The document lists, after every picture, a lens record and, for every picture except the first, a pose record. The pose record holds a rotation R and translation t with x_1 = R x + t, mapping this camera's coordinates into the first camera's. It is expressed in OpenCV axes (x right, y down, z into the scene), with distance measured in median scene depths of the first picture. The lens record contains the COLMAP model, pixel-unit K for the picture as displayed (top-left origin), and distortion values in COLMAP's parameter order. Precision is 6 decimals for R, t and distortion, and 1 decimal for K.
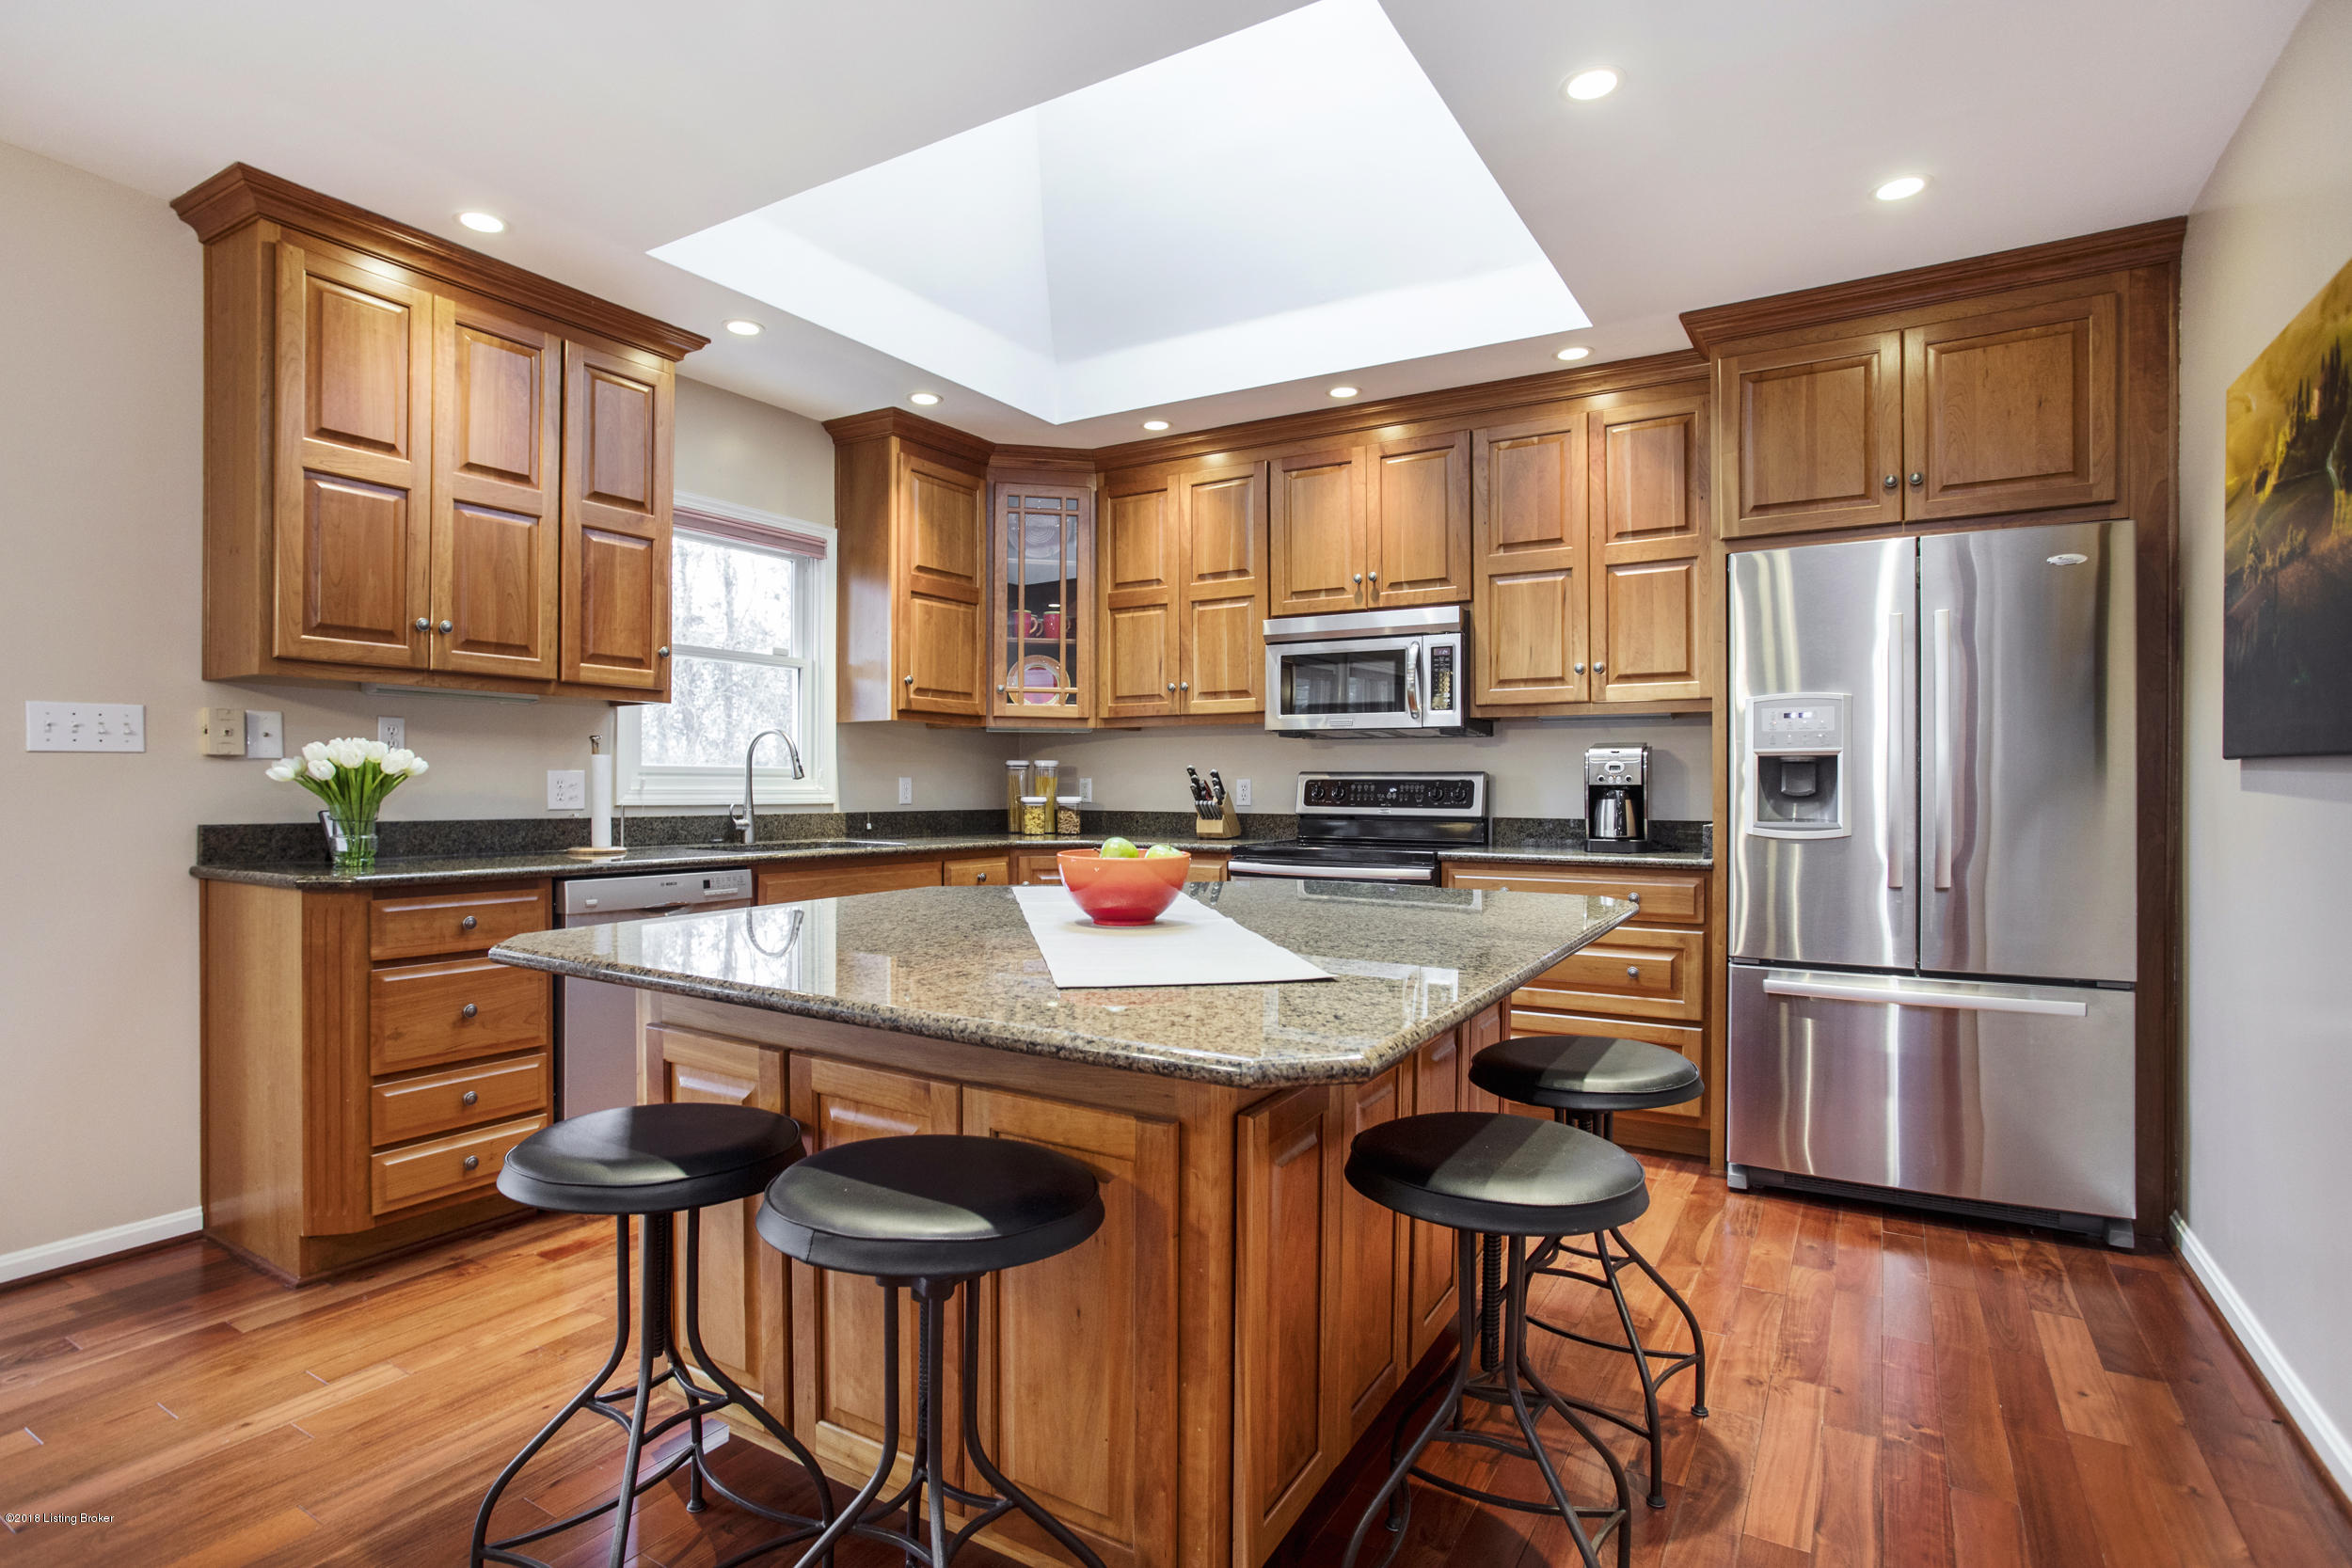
lens RADIAL K [[1185.4, 0, 1176.0], [0, 1185.4, 784.0], [0, 0, 1]] dist [-0.054551, 0.044814]
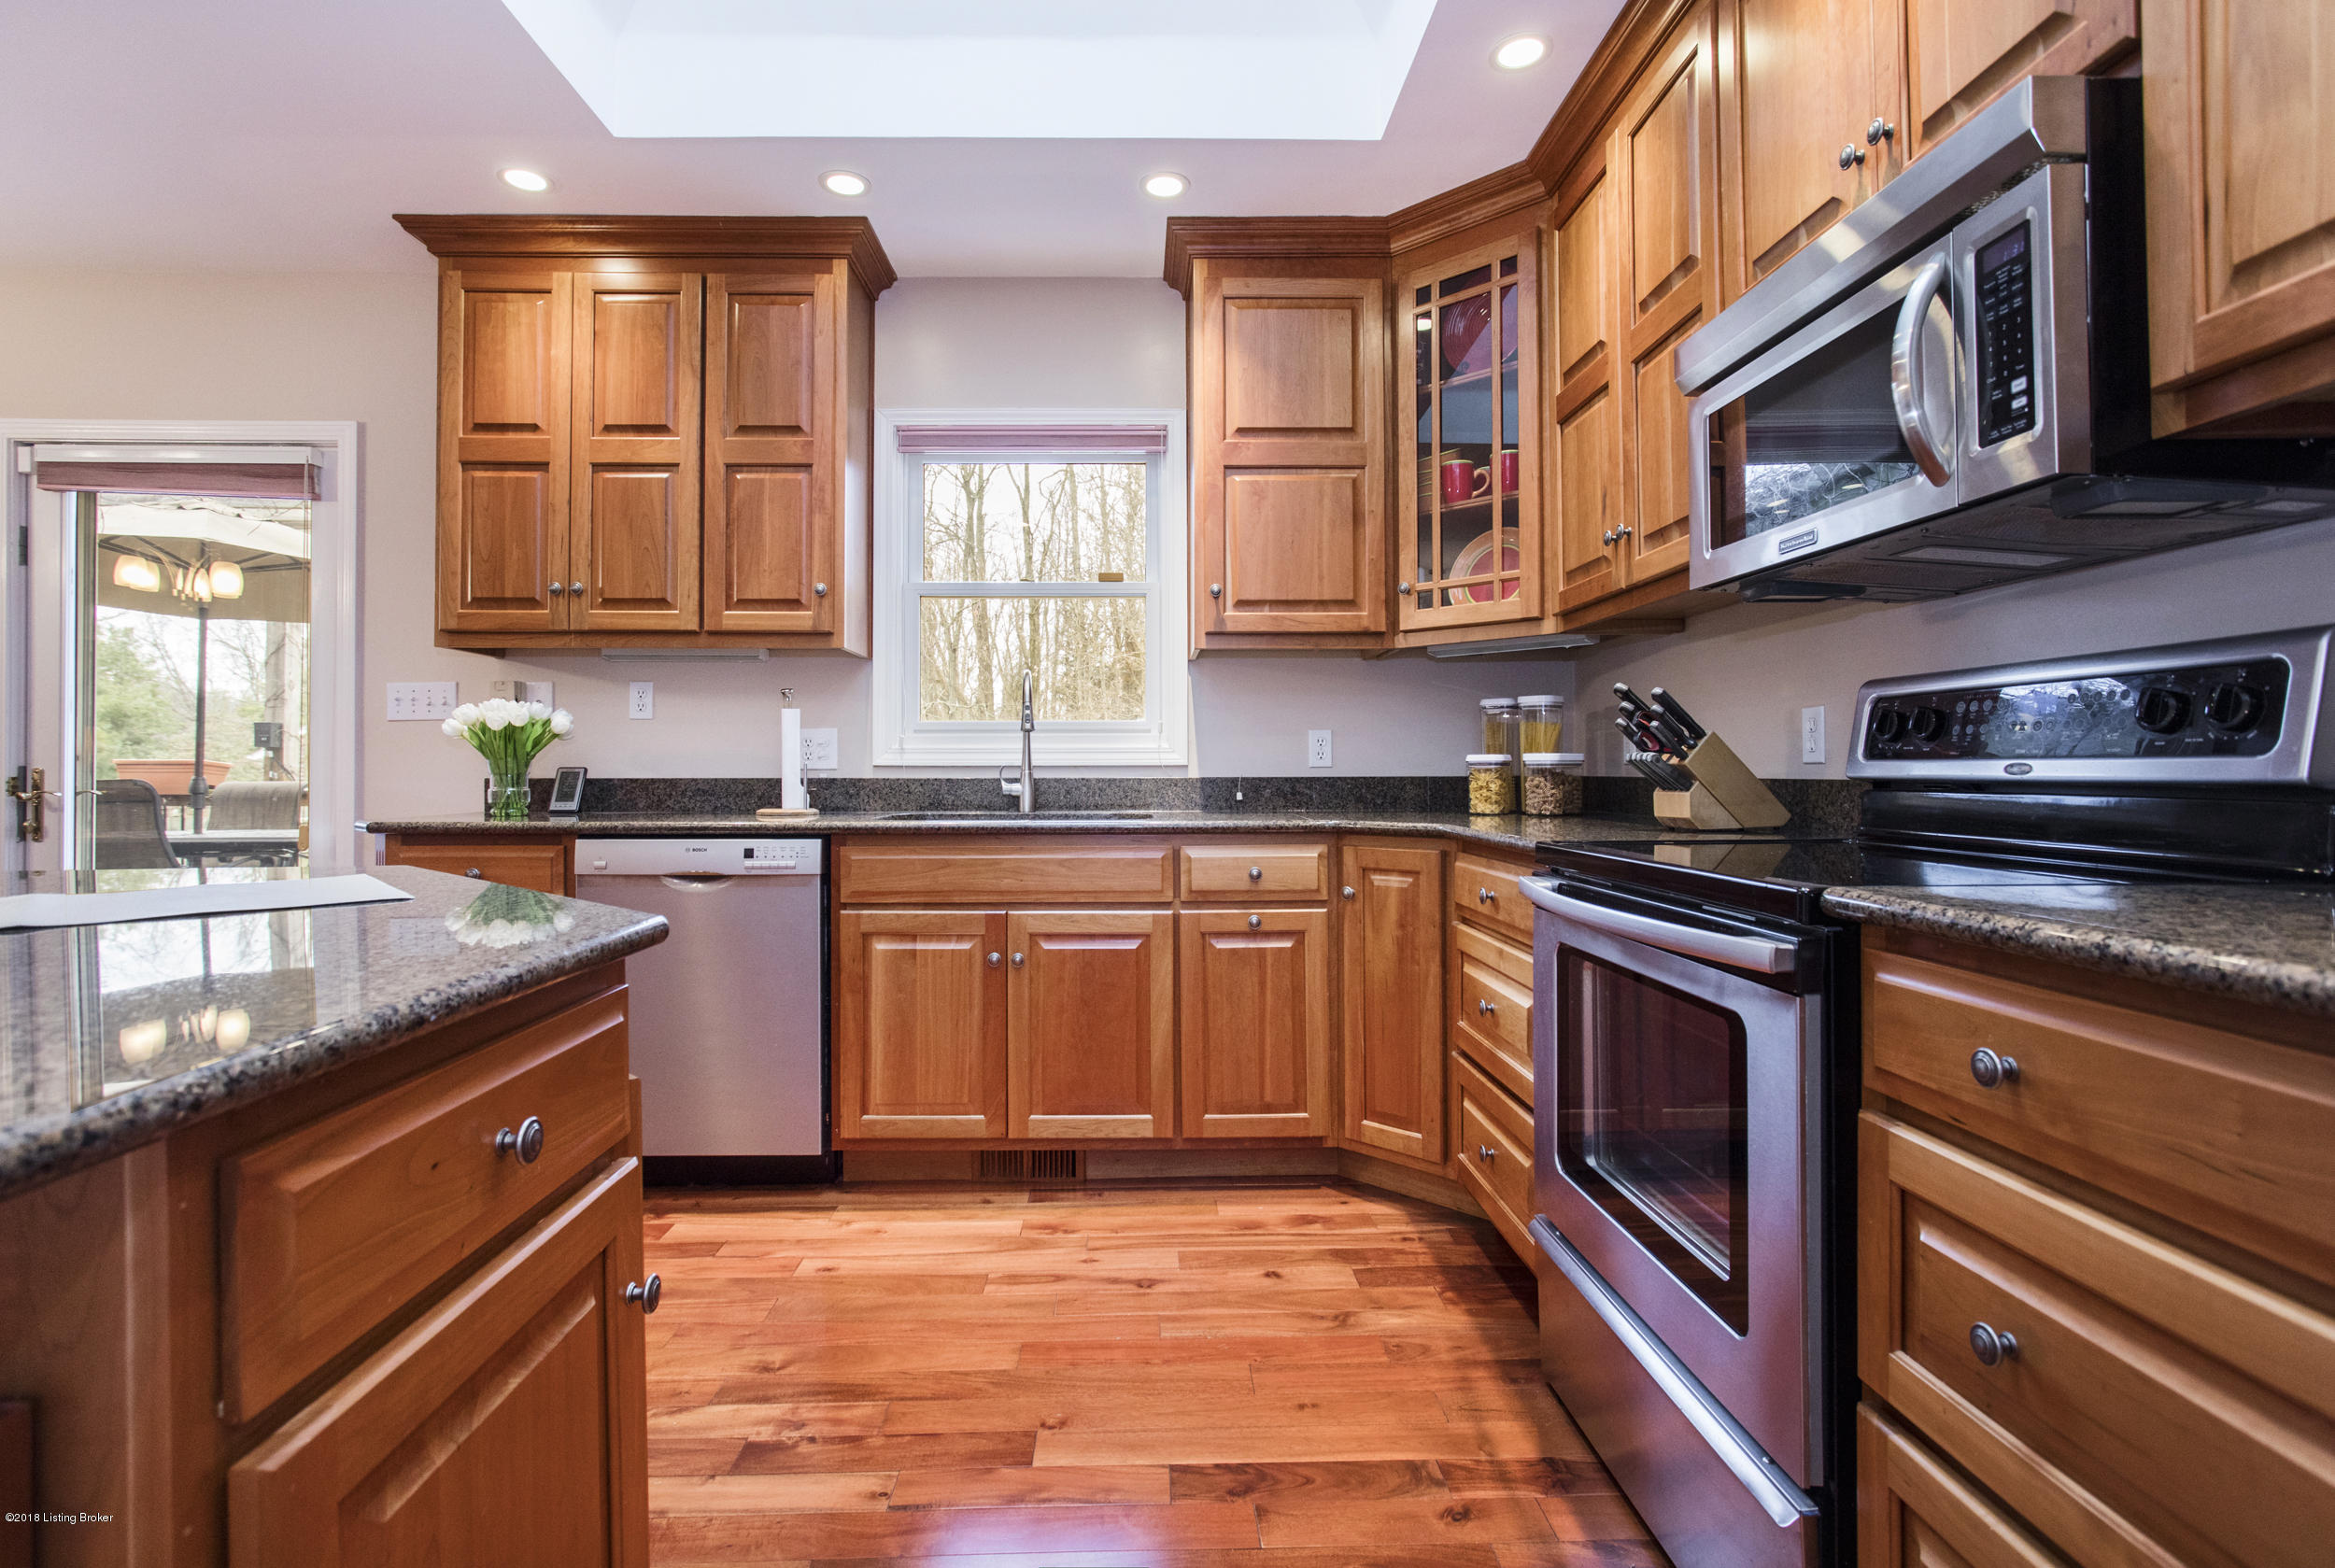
lens RADIAL K [[1142.9, 0, 1159.0], [0, 1142.9, 752.7], [0, 0, 1]] dist [0.002544, 0.000301]
pose [[0.536965, -0.021232, -0.843337, 0.382039], [0.007913, 0.999766, -0.020132, 0.026931], [0.843568, 0.004137, 0.537007, 0.682793]]
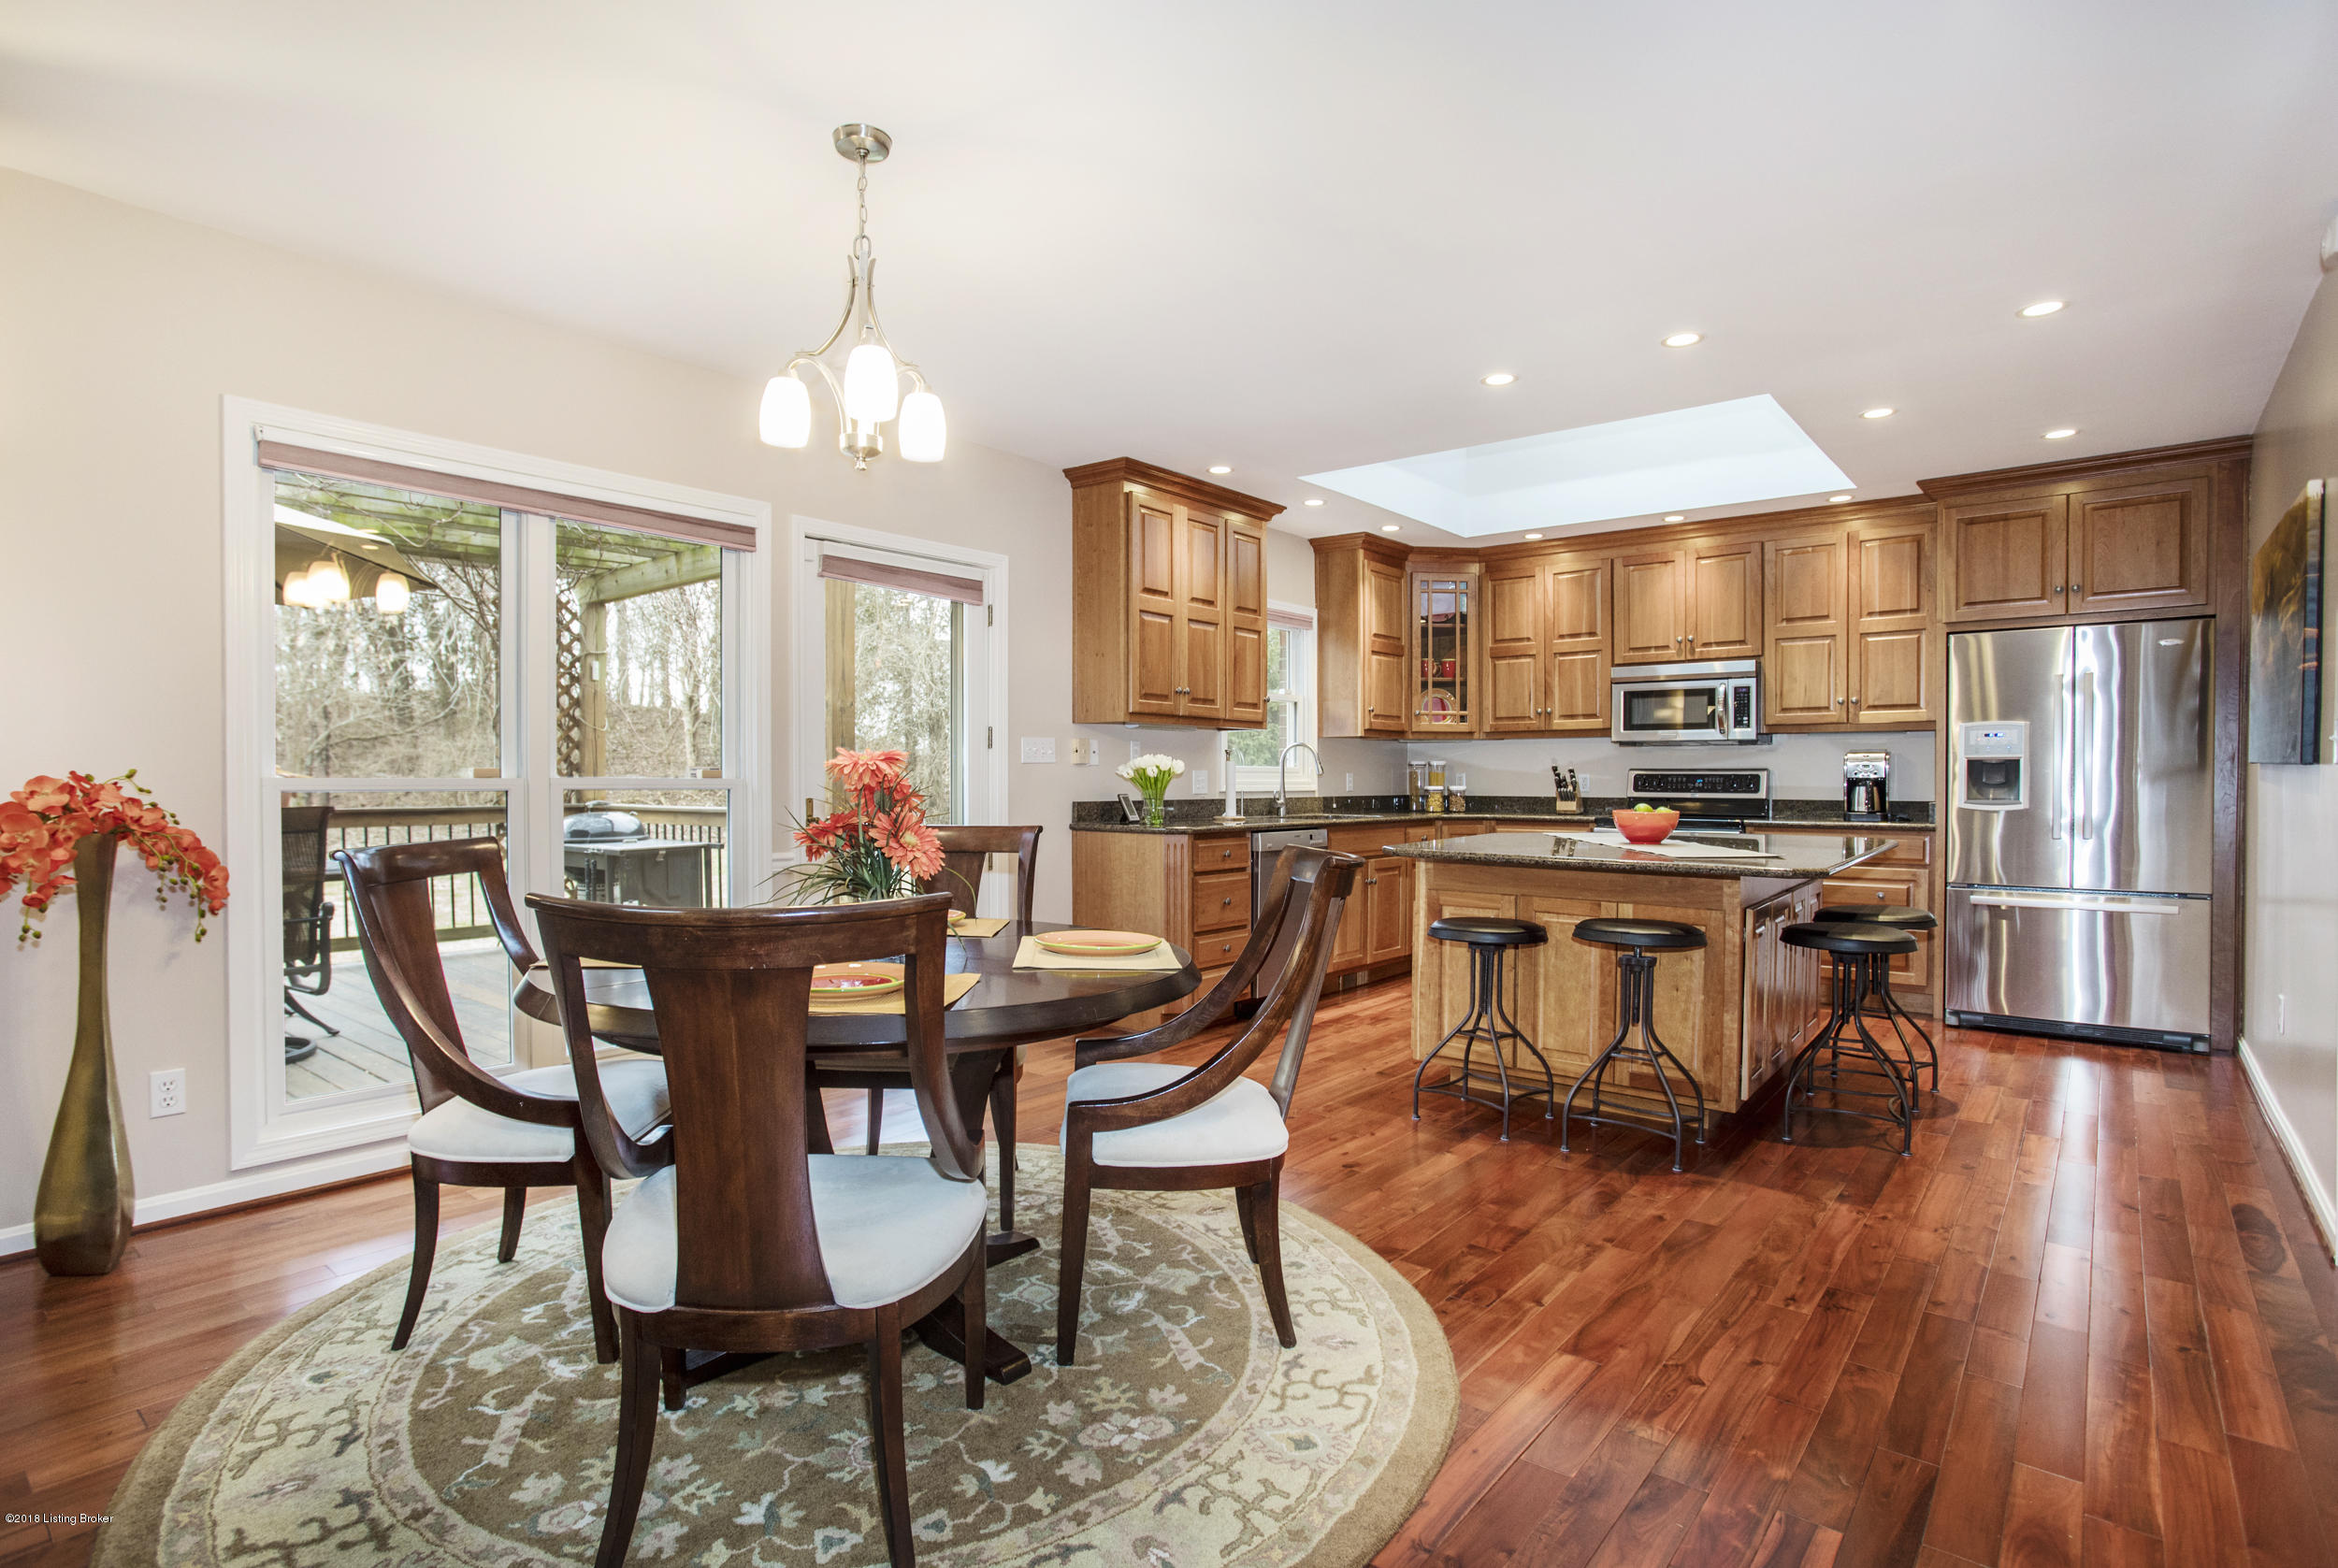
lens RADIAL K [[1177.6, 0, 1171.2], [0, 1177.6, 793.7], [0, 0, 1]] dist [-0.050633, 0.035507]
pose [[0.990555, 0.000035, -0.137113, -0.312078], [0.002248, 0.999861, 0.016500, -0.005439], [0.137095, -0.016652, 0.990418, -0.616109]]
